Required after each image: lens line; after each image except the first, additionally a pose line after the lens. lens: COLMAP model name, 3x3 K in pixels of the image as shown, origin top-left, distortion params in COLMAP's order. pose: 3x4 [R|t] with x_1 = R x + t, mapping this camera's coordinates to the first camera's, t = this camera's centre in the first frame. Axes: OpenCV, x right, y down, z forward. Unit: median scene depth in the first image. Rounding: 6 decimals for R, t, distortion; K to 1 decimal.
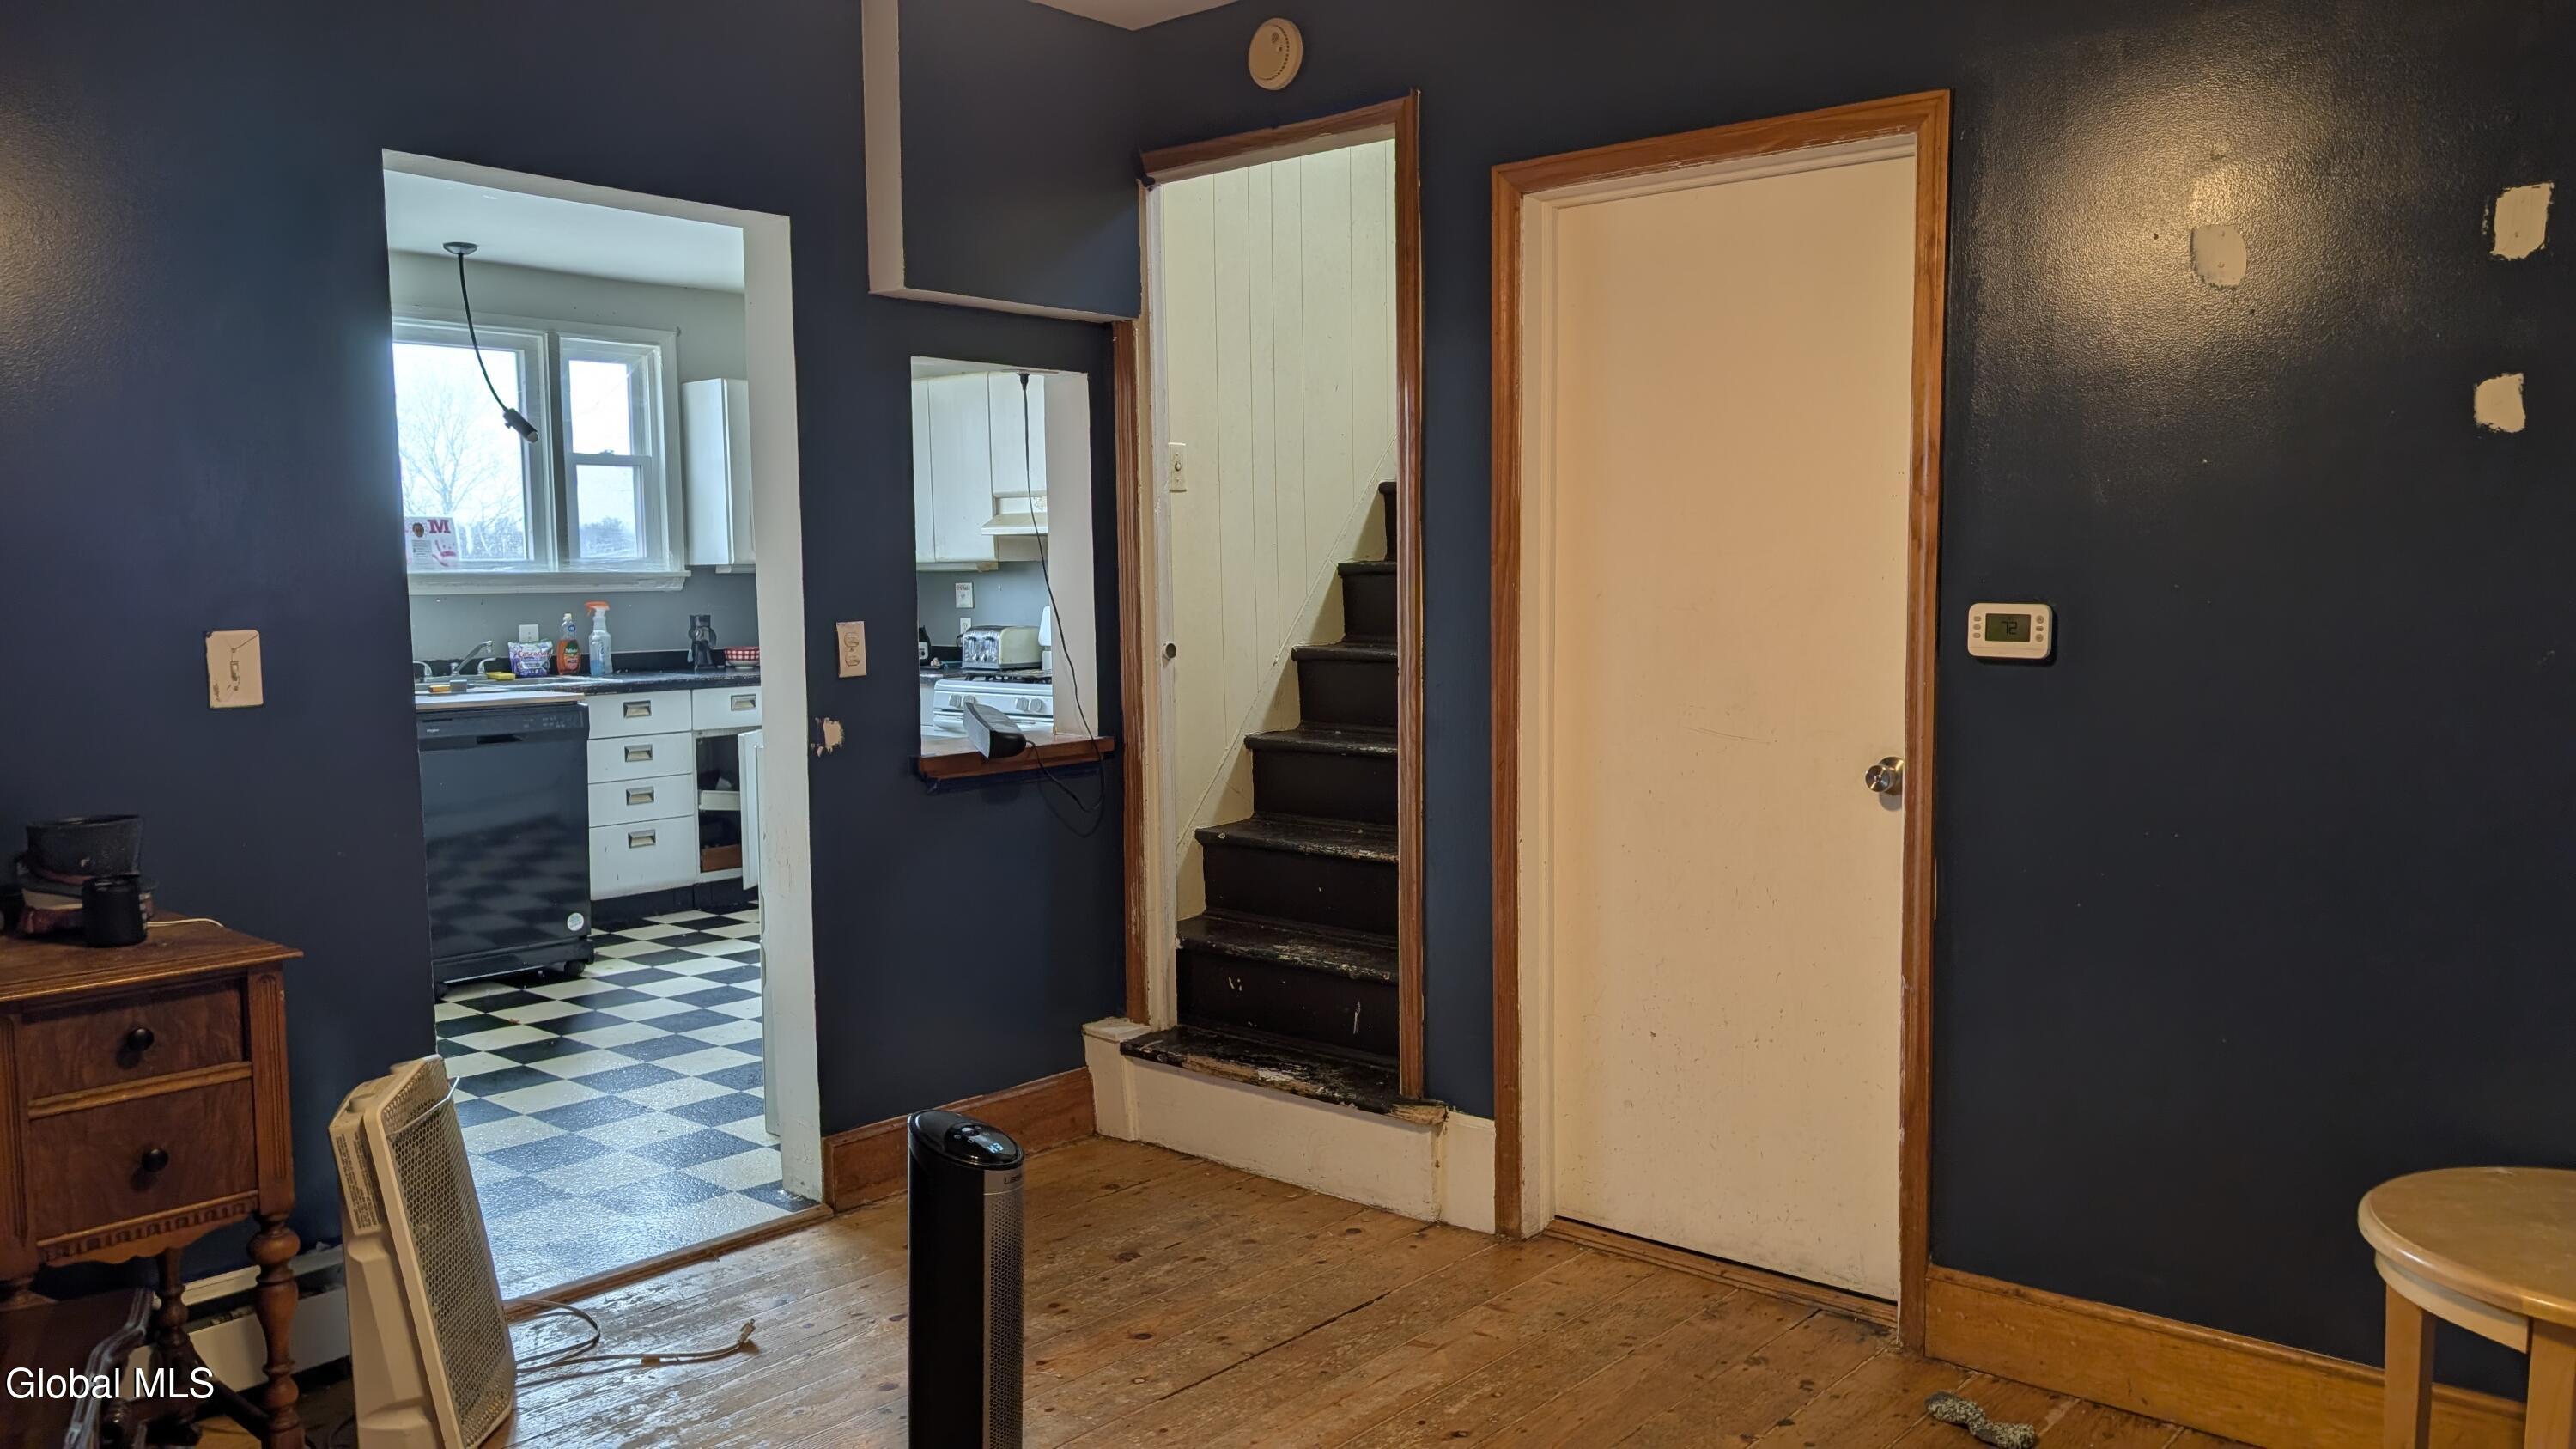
lens RADIAL K [[1875.6, 0, 1303.7], [0, 1875.6, 727.0], [0, 0, 1]] dist [0.025782, -0.020442]
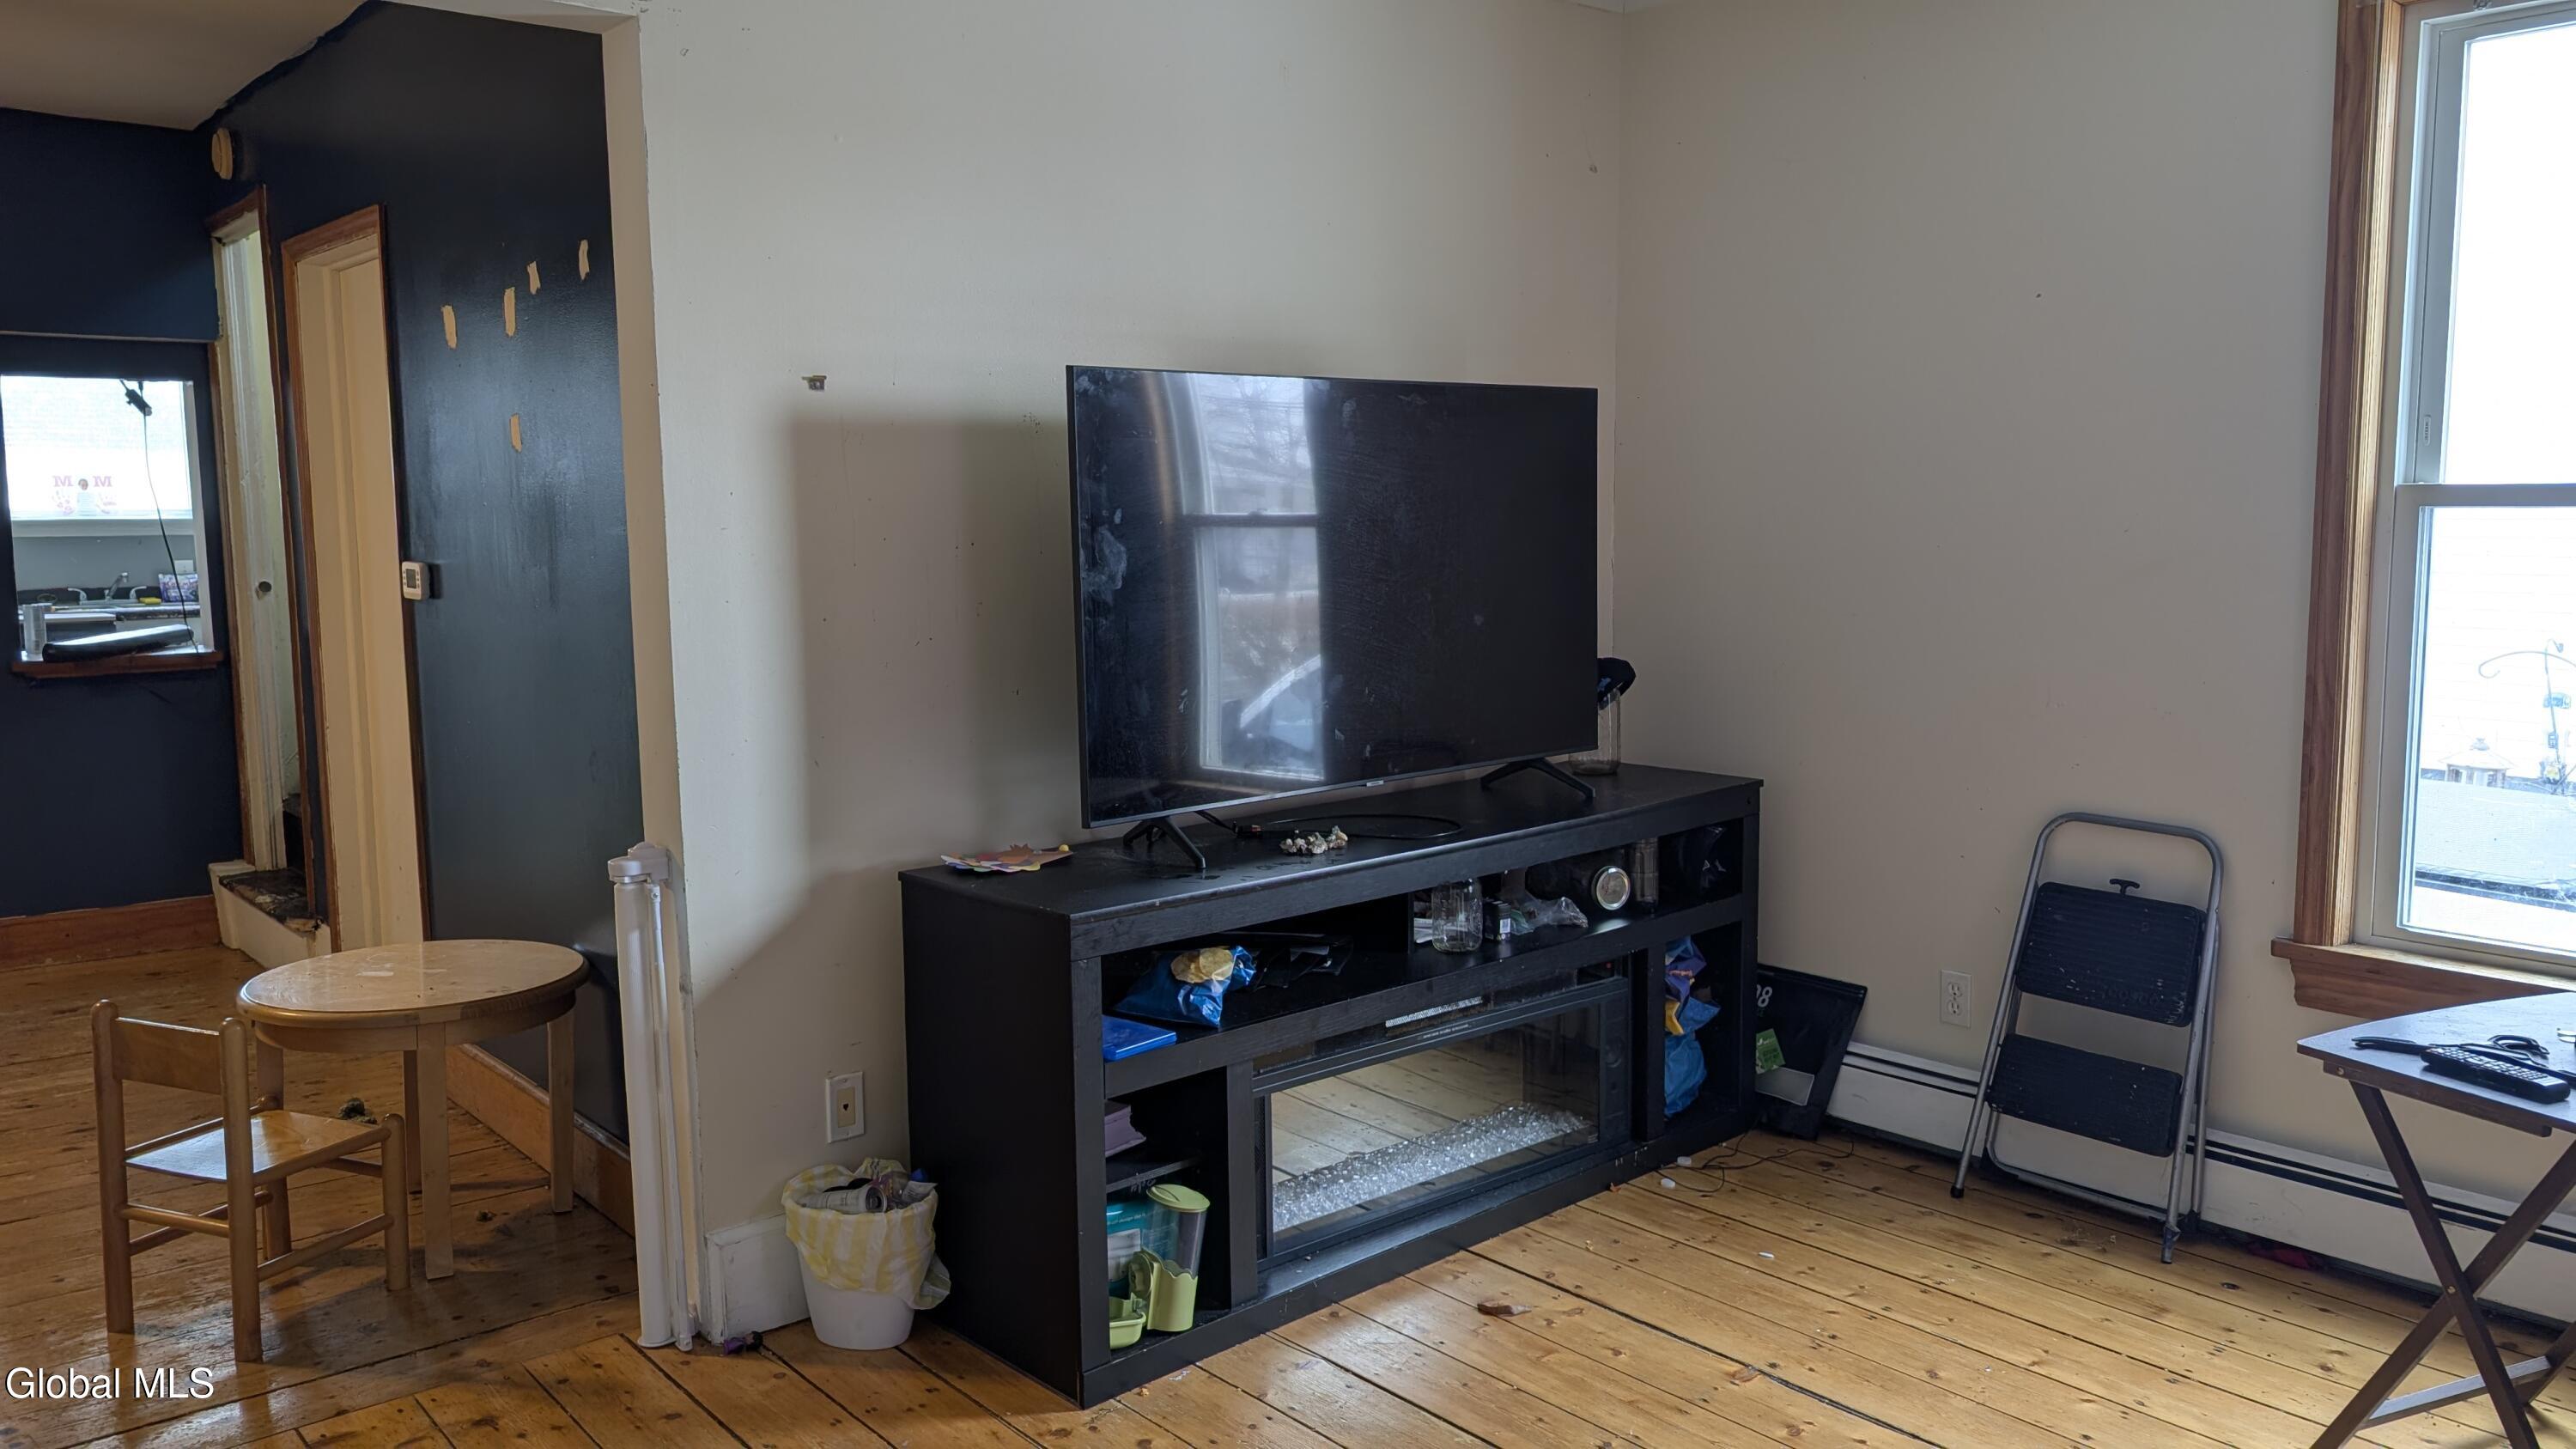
lens RADIAL K [[1875.6, 0, 1313.0], [0, 1875.6, 713.6], [0, 0, 1]] dist [0.025782, -0.020442]
pose [[0.989876, 0.019165, -0.140638, 0.509107], [-0.015174, 0.999453, 0.029398, -0.000928], [0.141124, -0.026966, 0.989625, -0.137707]]
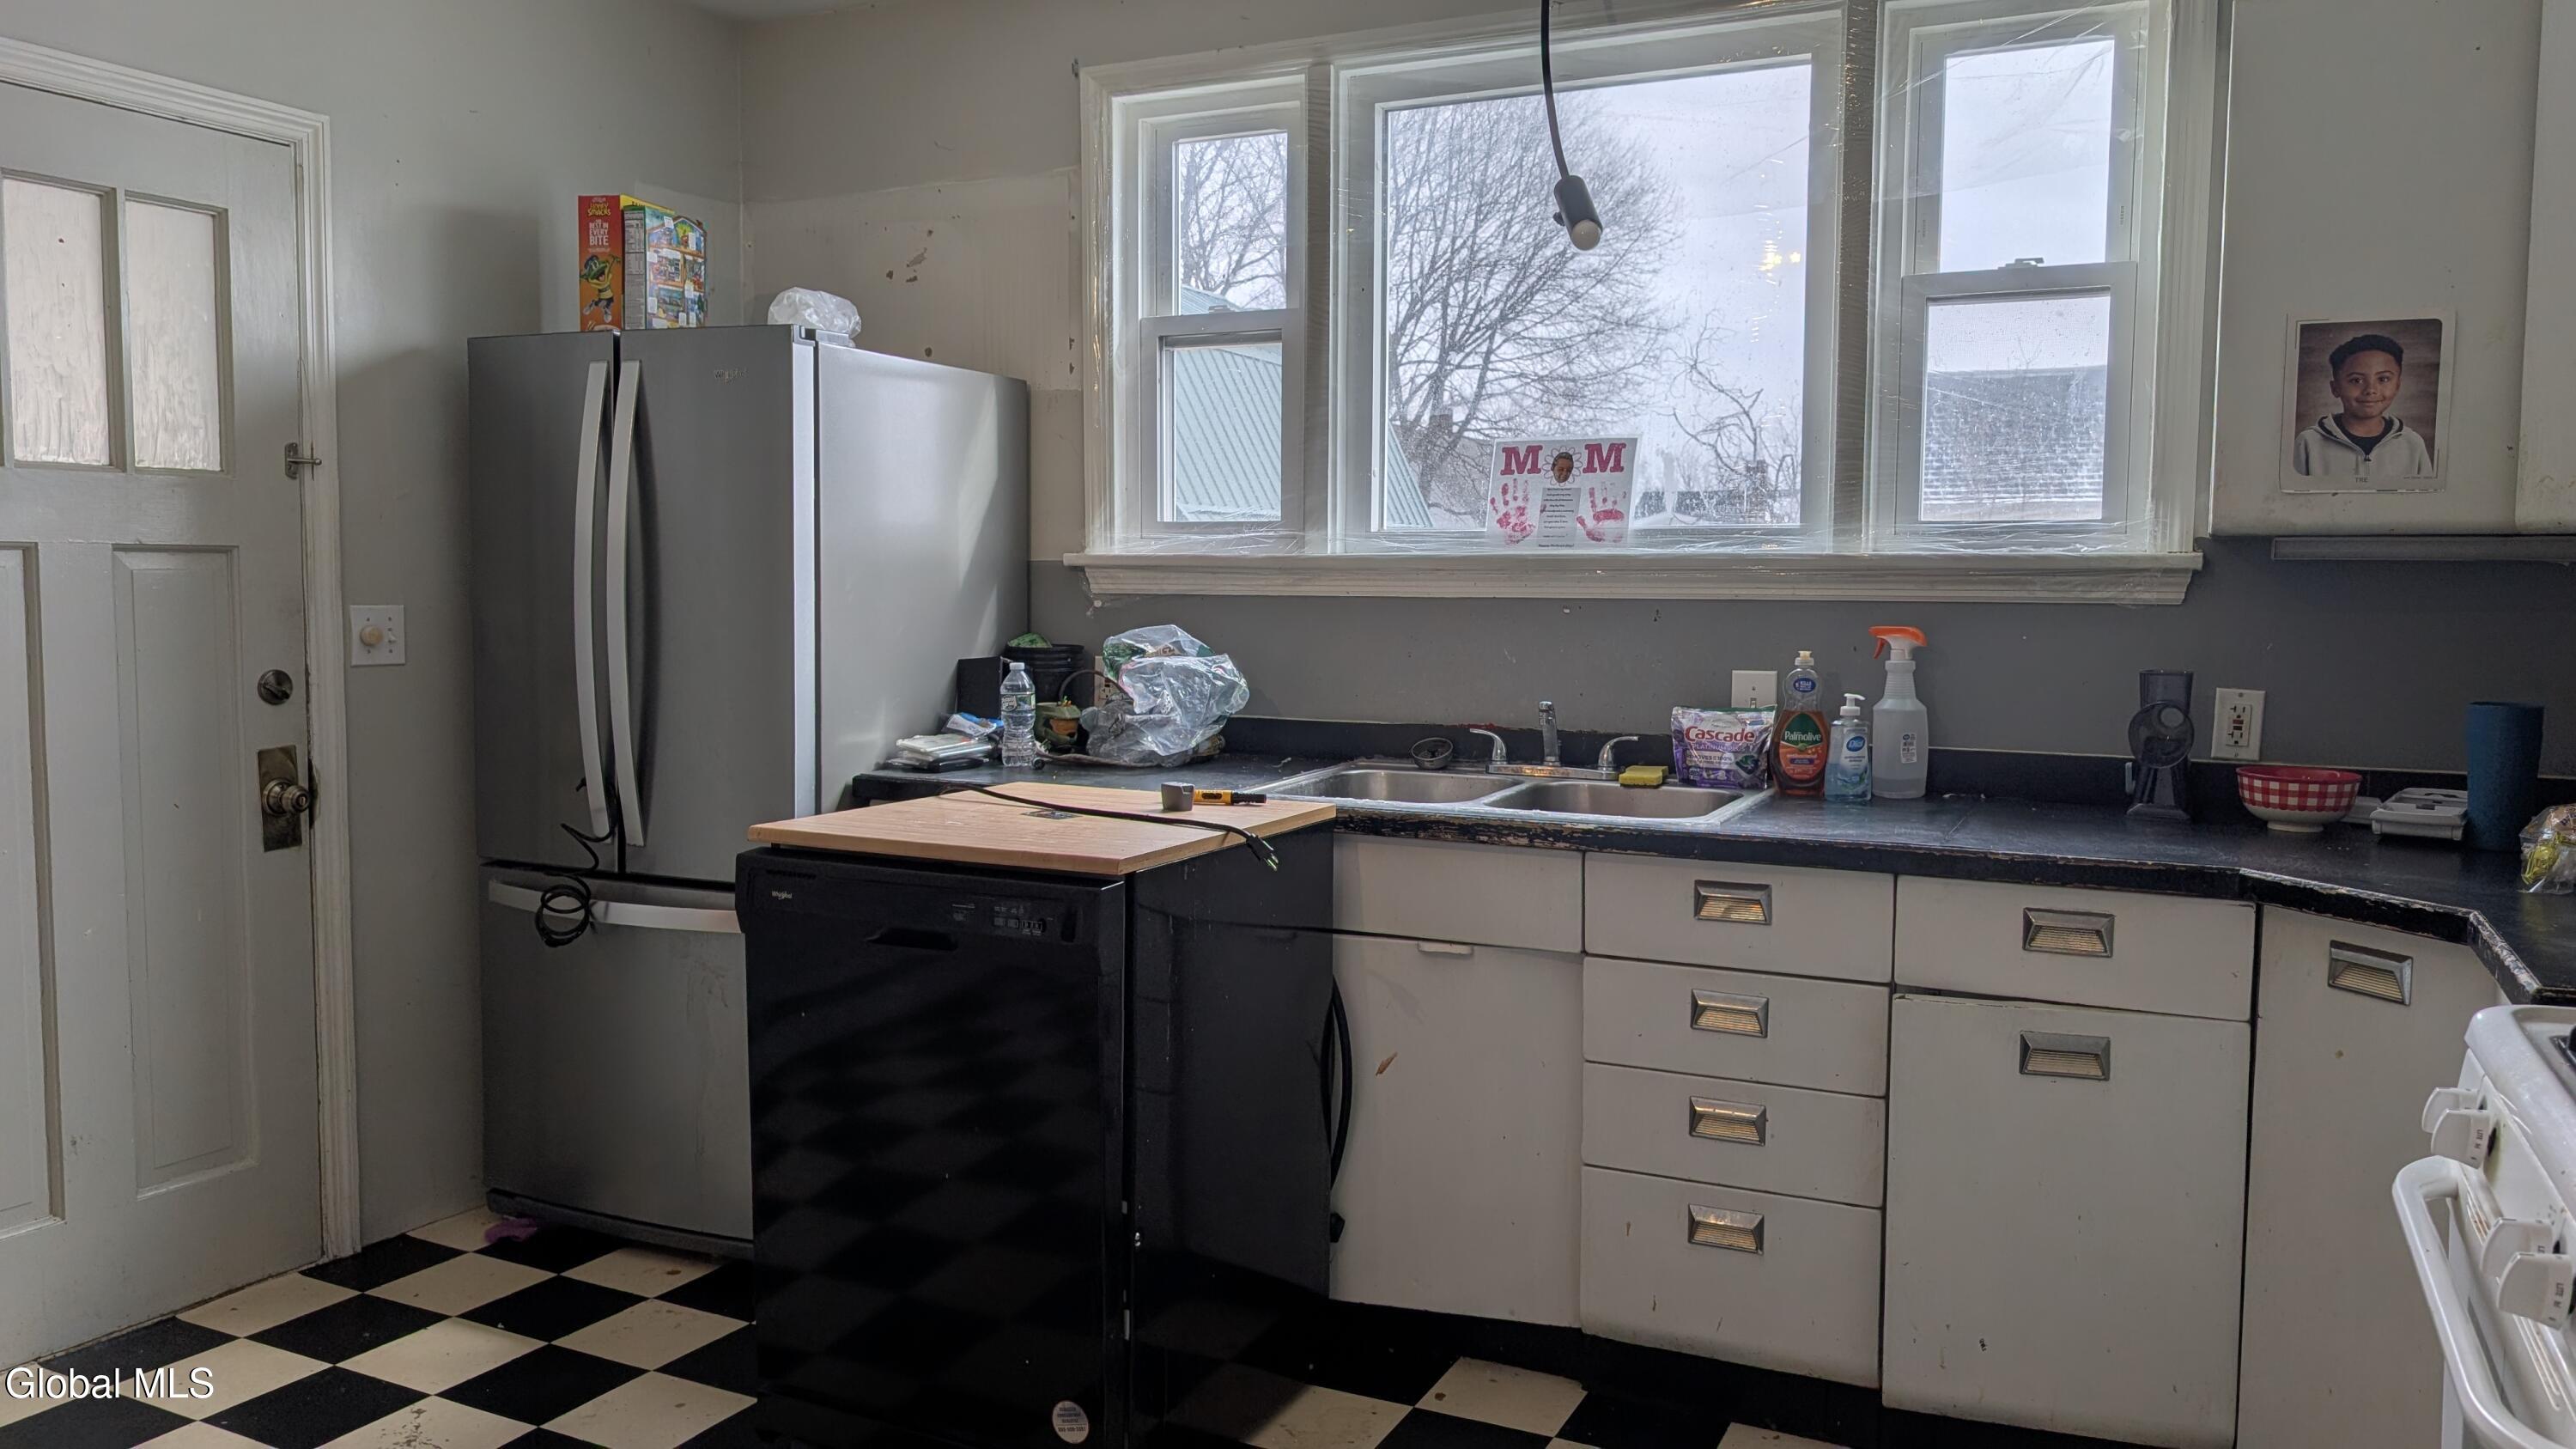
lens RADIAL K [[1875.6, 0, 1213.8], [0, 1875.6, 707.0], [0, 0, 1]] dist [0.025782, -0.020442]
pose [[0.235983, 0.082765, -0.968226, -0.006516], [-0.090619, 0.993899, 0.062873, -0.062020], [0.967523, 0.072903, 0.242043, 0.767059]]
